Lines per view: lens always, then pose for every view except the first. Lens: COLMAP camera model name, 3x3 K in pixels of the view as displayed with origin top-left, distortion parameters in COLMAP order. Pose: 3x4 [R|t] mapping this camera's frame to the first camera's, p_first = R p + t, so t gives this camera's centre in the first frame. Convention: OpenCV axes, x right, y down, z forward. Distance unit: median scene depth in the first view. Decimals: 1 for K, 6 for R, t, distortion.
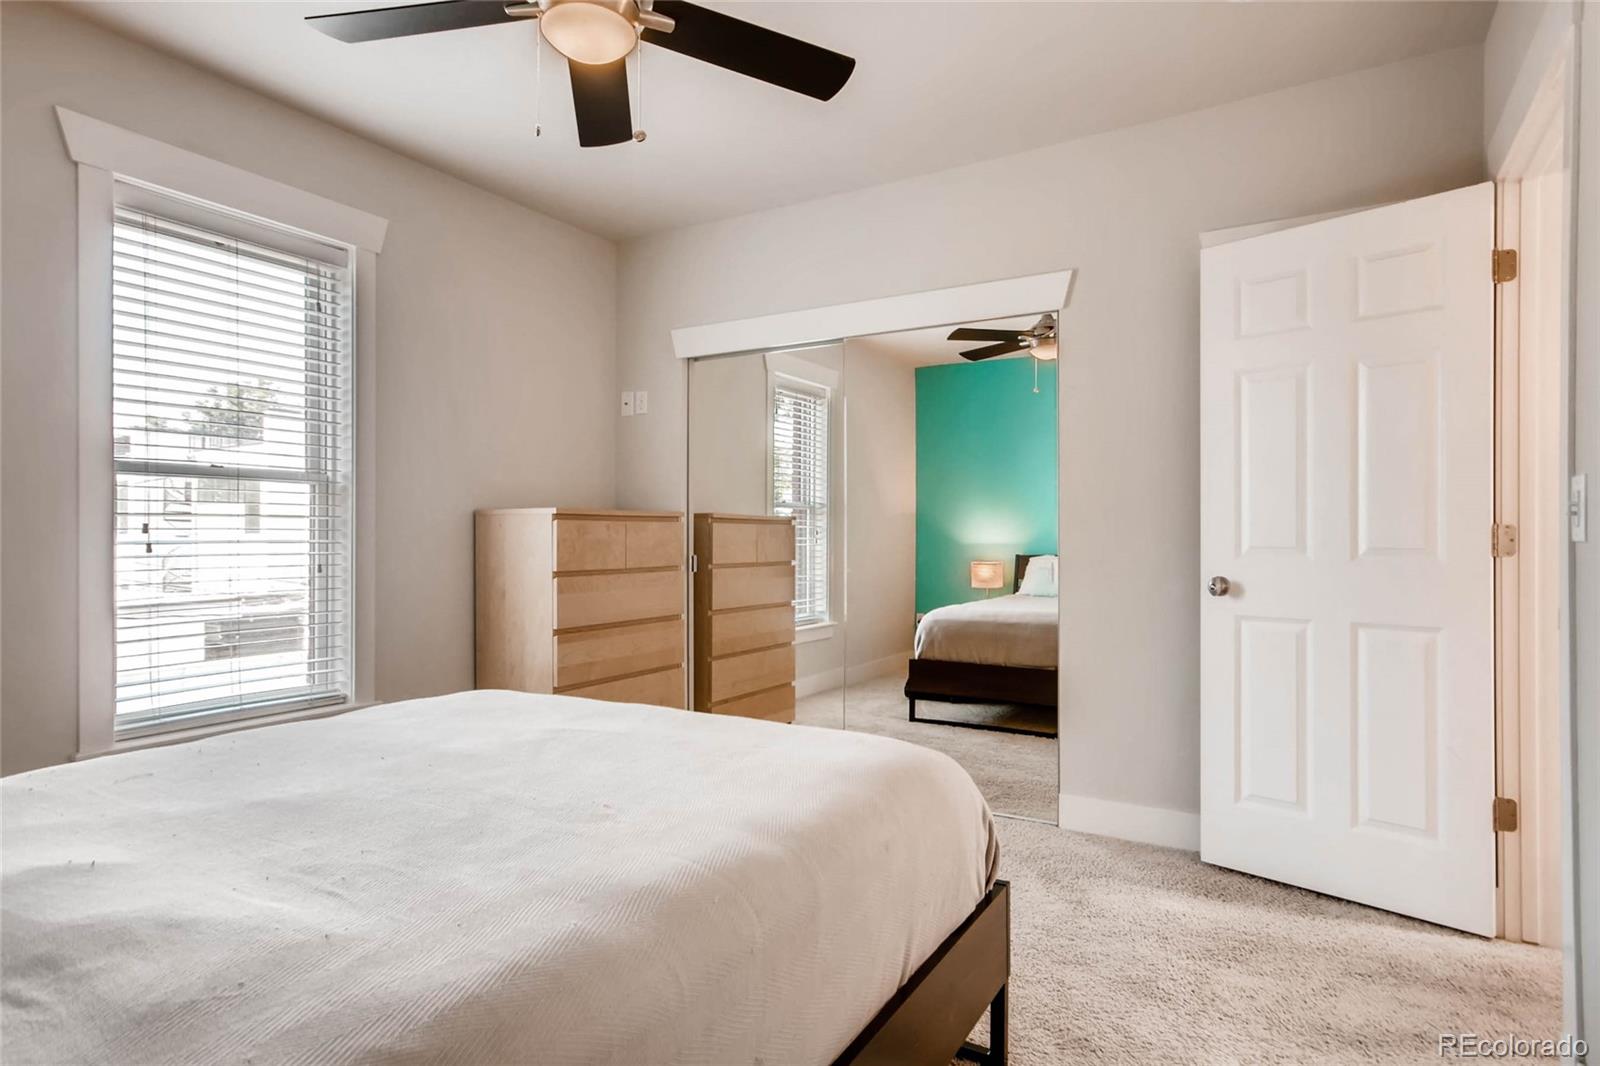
lens RADIAL K [[887.3, 0, 791.4], [0, 887.3, 538.3], [0, 0, 1]] dist [-0.006052, 0.048899]
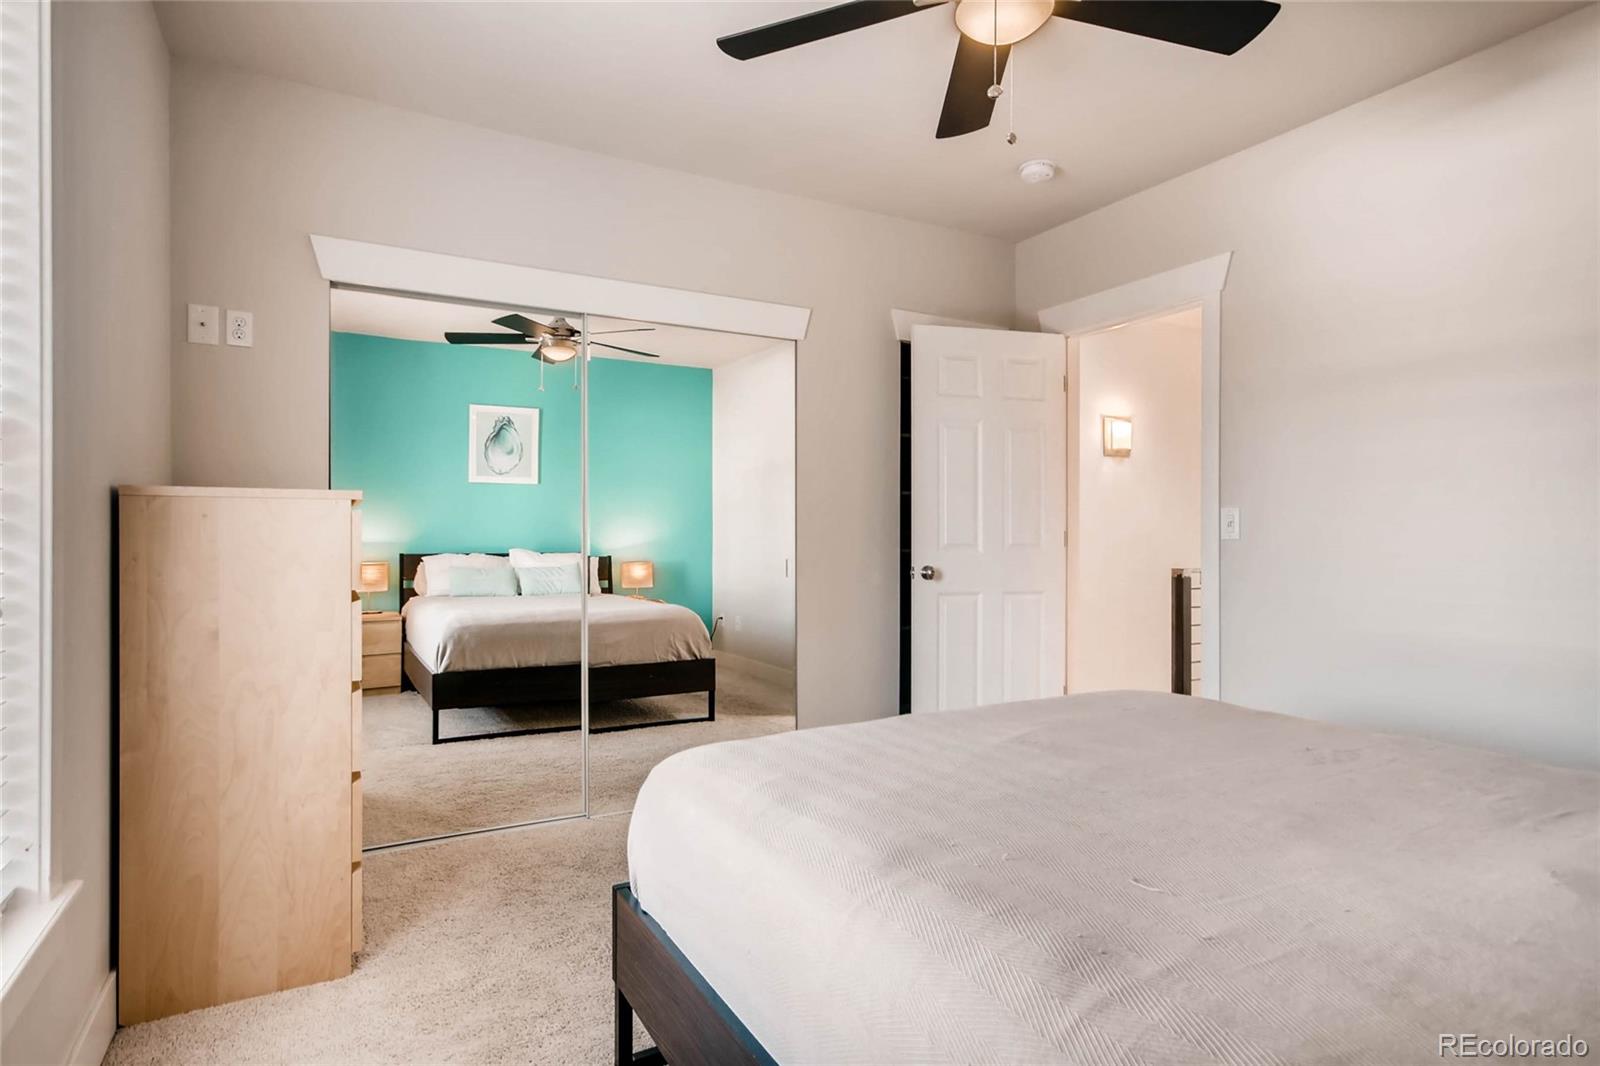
lens RADIAL K [[857.0, 0, 794.3], [0, 857.0, 562.5], [0, 0, 1]] dist [-0.002447, 0.041774]
pose [[0.517587, -0.024558, 0.855278, -0.504352], [-0.003149, 0.999527, 0.030605, -0.001703], [-0.855625, -0.018534, 0.517264, 0.317636]]
